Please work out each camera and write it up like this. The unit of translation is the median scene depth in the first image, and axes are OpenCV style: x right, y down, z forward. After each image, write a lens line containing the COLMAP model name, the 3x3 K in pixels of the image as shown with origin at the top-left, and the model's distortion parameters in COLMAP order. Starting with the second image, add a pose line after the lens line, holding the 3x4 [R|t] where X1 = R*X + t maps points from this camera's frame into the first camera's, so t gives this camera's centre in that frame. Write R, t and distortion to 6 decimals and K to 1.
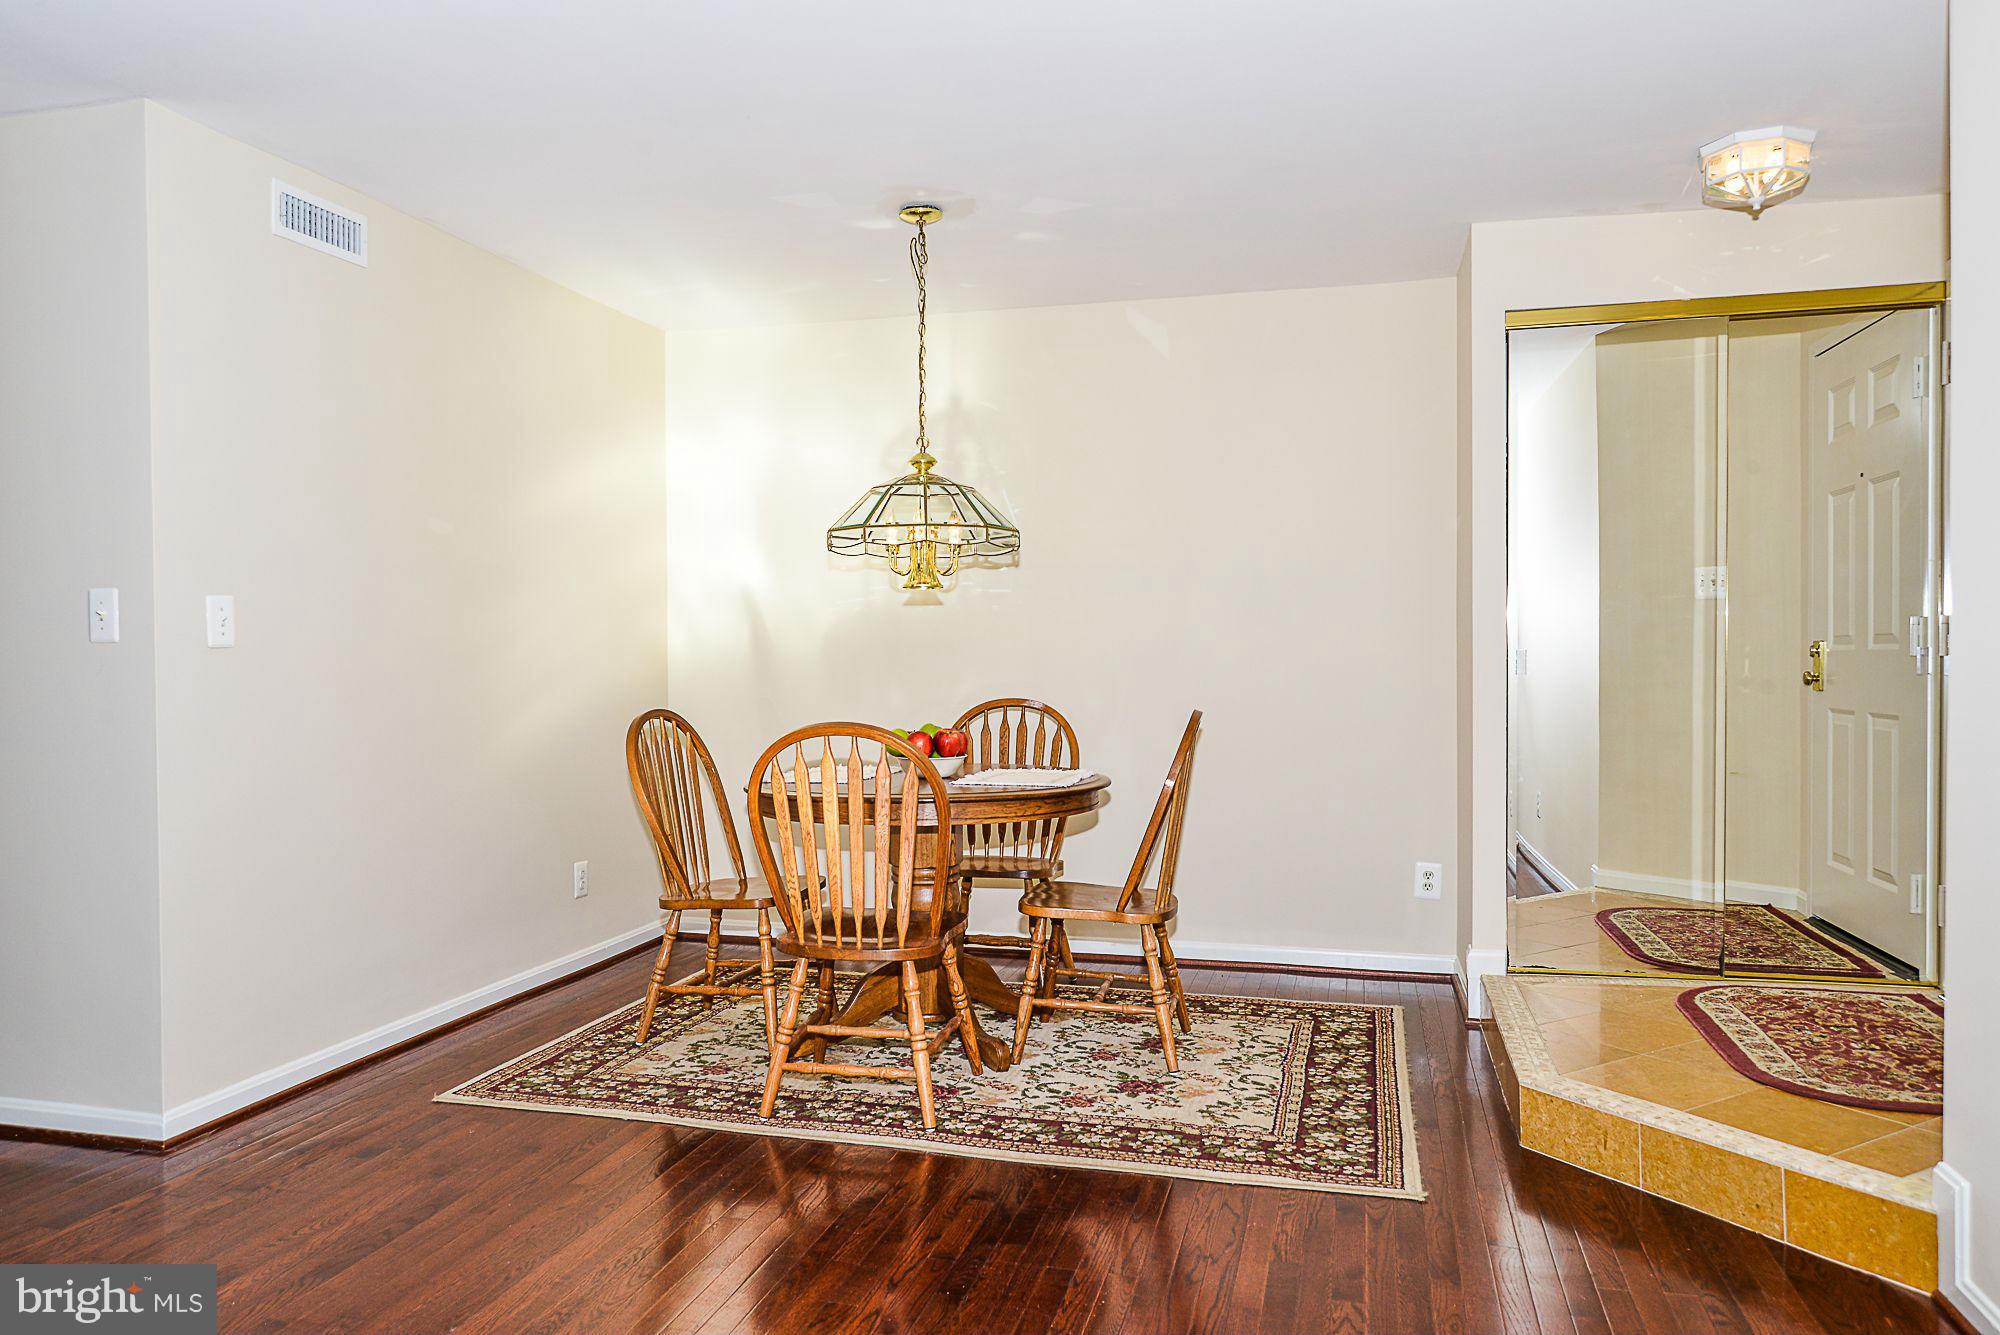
lens RADIAL K [[1406.7, 0, 1011.8], [0, 1406.7, 669.2], [0, 0, 1]] dist [-0.015988, 0.008010]
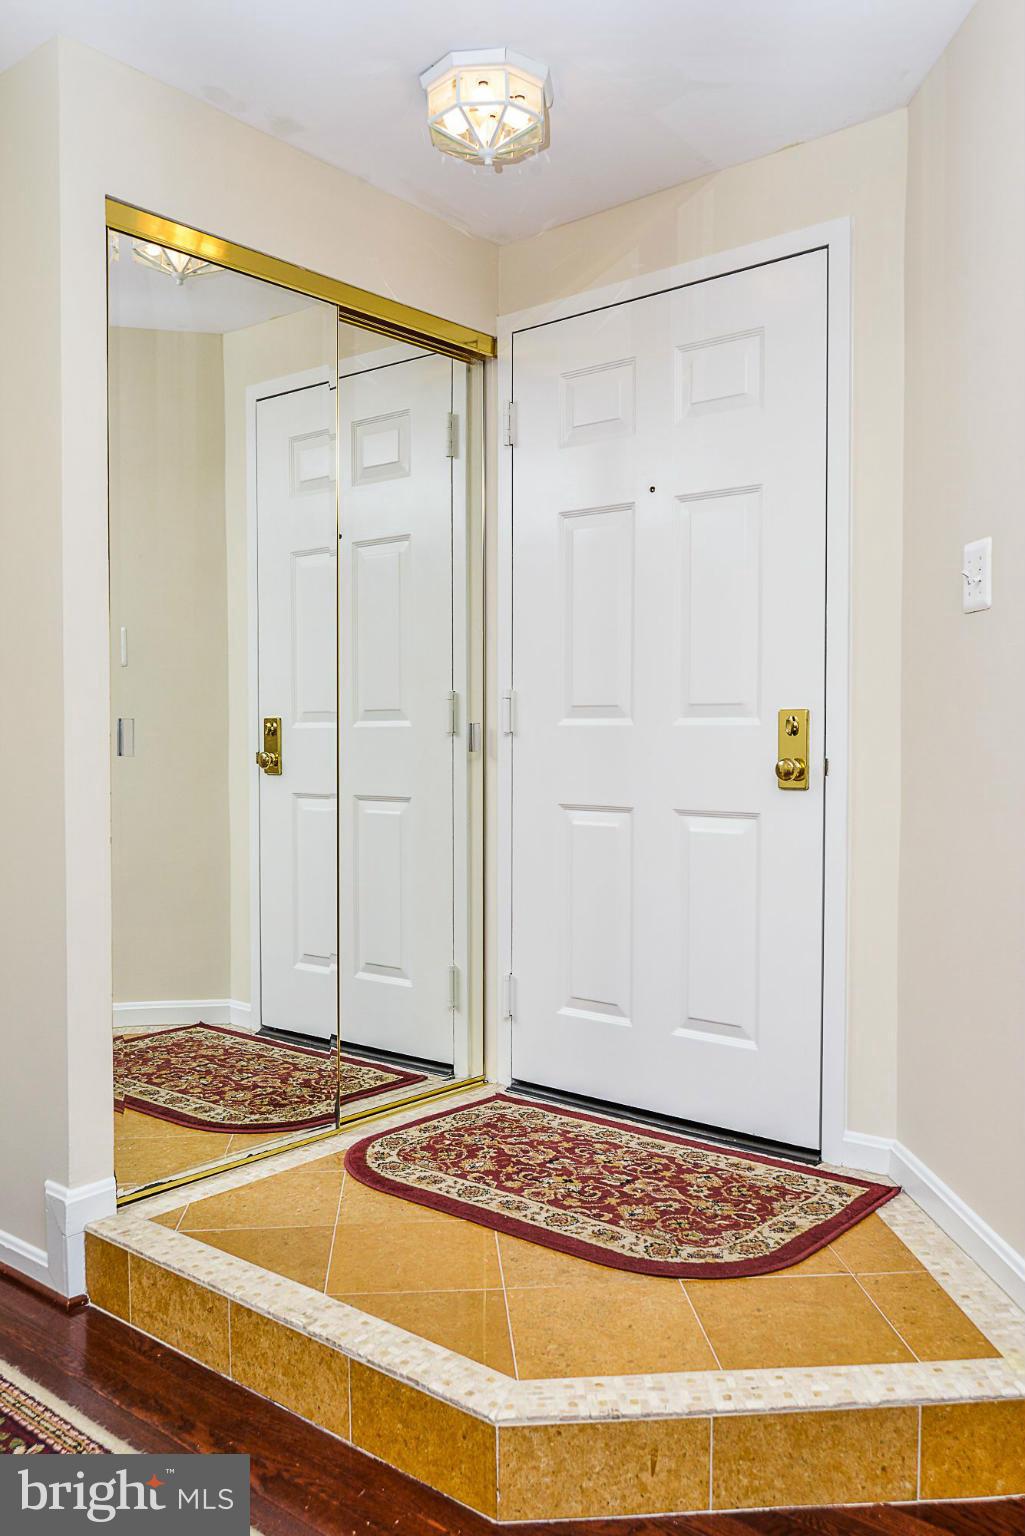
lens RADIAL K [[1250.3, 0, 520.1], [0, 1250.3, 780.0], [0, 0, 1]] dist [-0.012684, 0.001058]
pose [[0.442019, -0.022441, 0.896725, -0.092621], [0.008804, 0.999747, 0.020679, 0.005063], [-0.896962, -0.001246, 0.442105, 0.634109]]
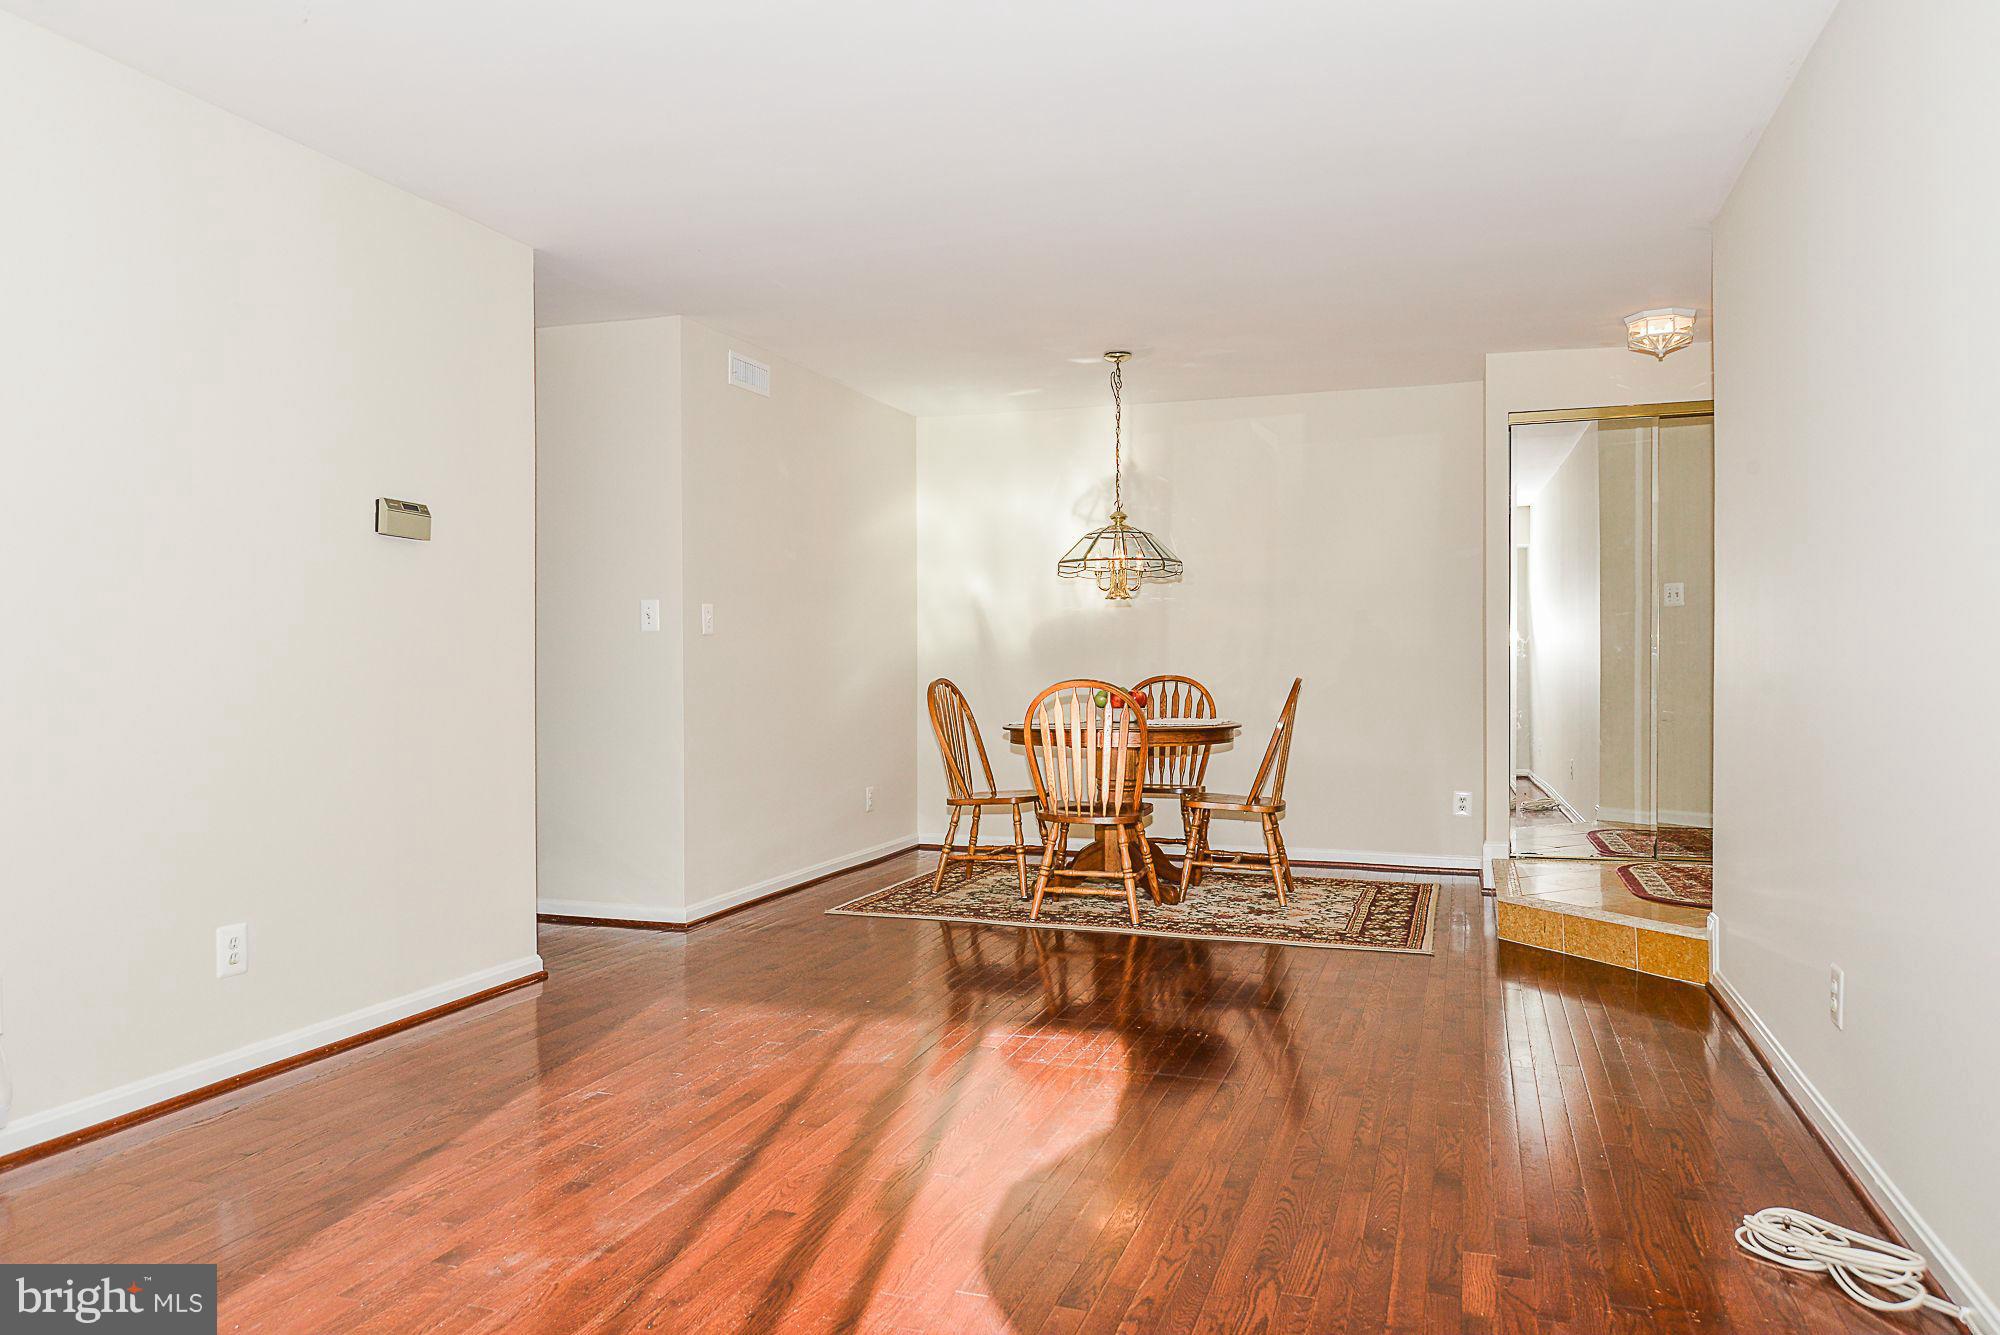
lens RADIAL K [[1406.7, 0, 1004.9], [0, 1406.7, 668.3], [0, 0, 1]] dist [-0.015988, 0.008010]
pose [[0.997235, 0.001836, -0.074293, -0.077156], [-0.002405, 0.999968, -0.007571, 0.032286], [0.074277, 0.007729, 0.997208, -0.577737]]
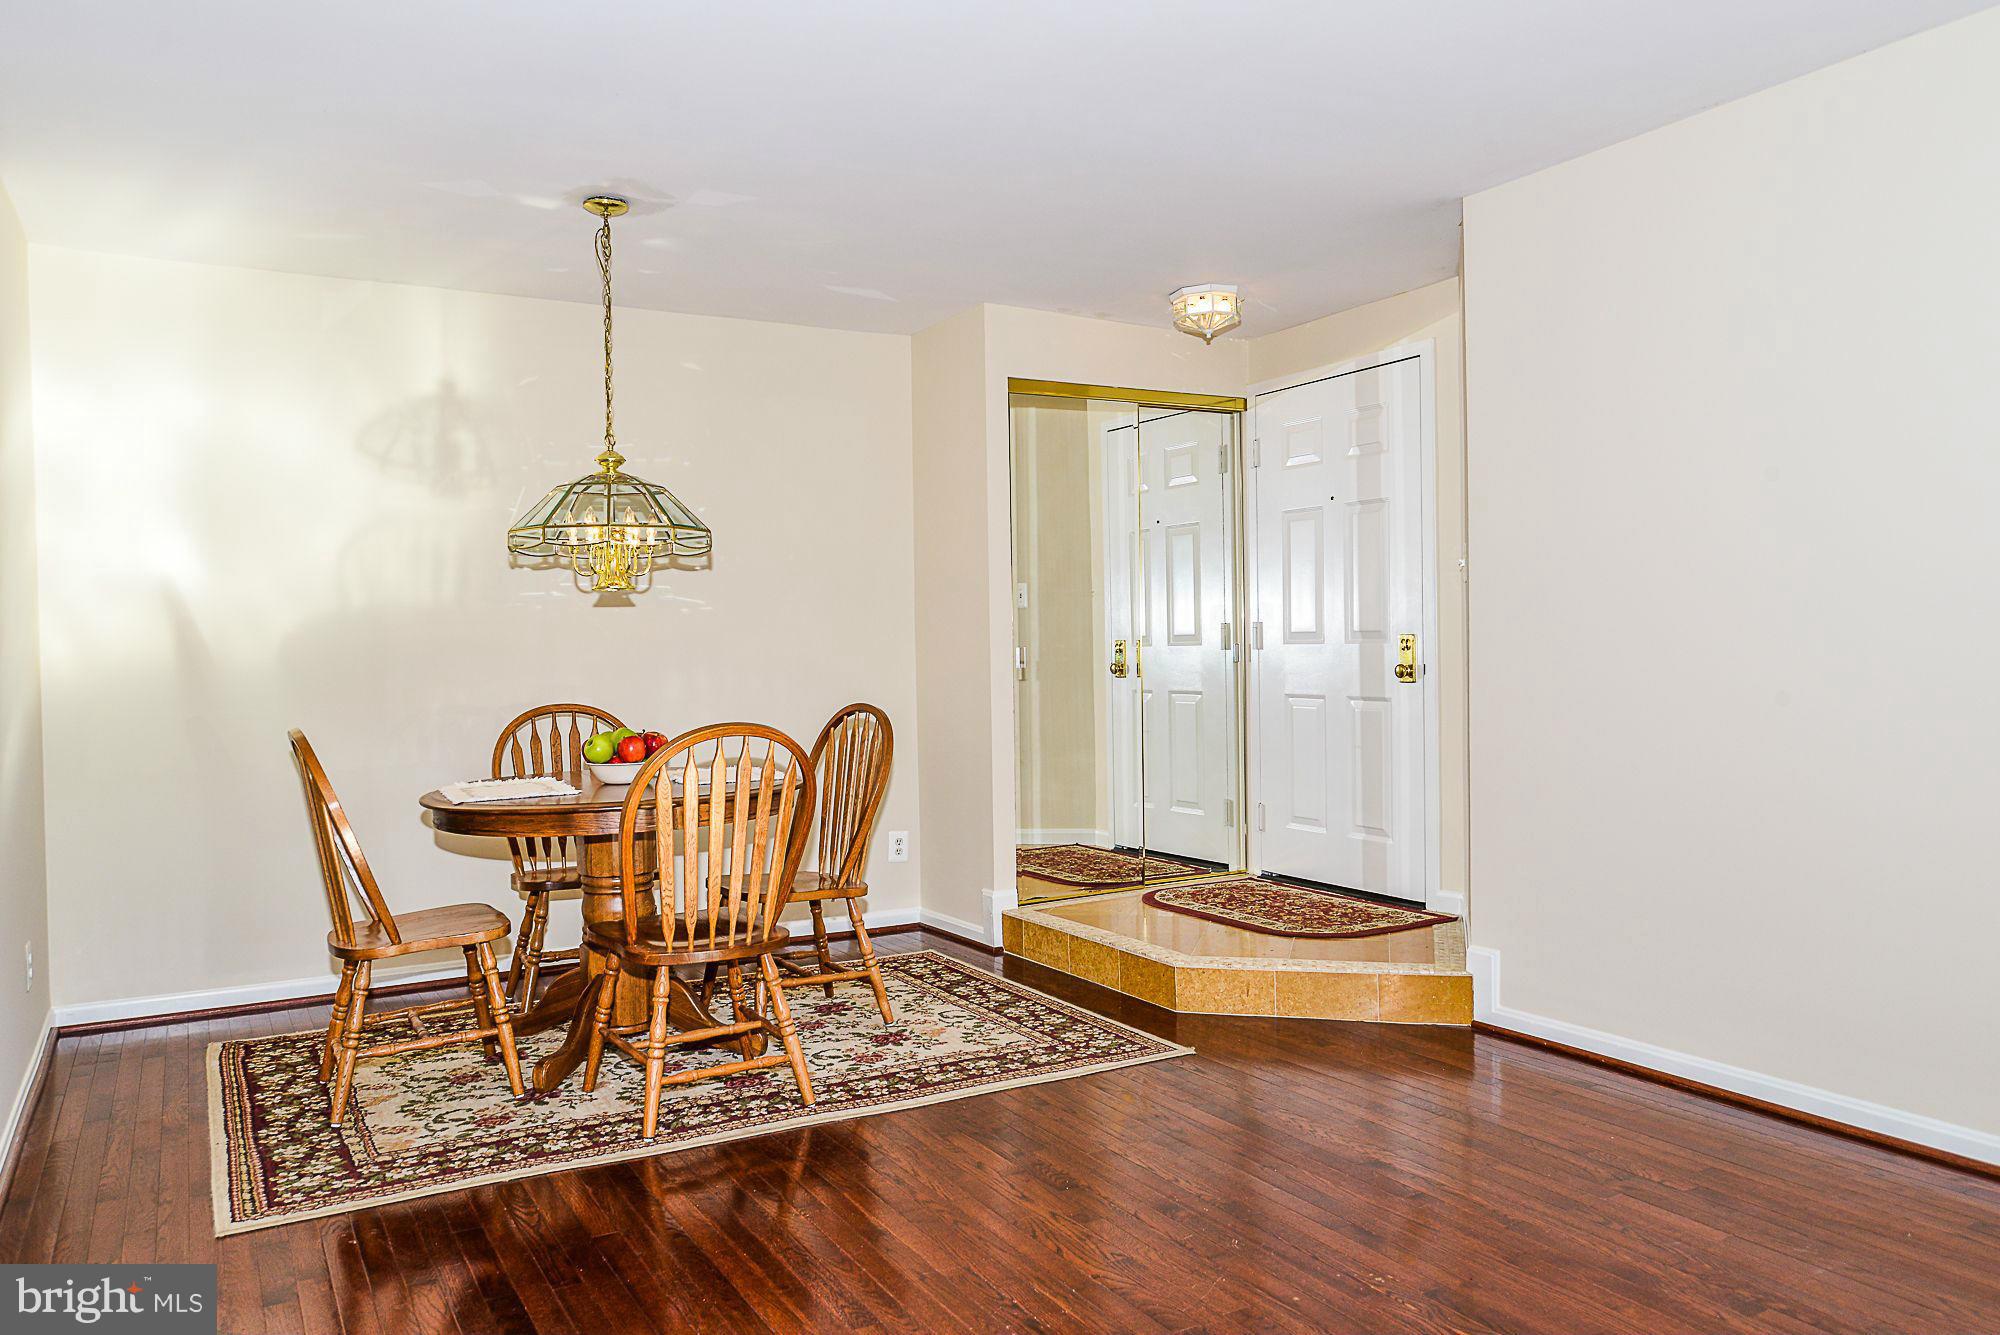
lens RADIAL K [[1406.7, 0, 1019.5], [0, 1406.7, 667.2], [0, 0, 1]] dist [-0.015988, 0.008010]
pose [[0.704443, -0.017303, 0.709549, -0.591957], [0.022575, 0.999743, 0.001967, 0.000776], [-0.709401, 0.014632, 0.704653, 0.122371]]
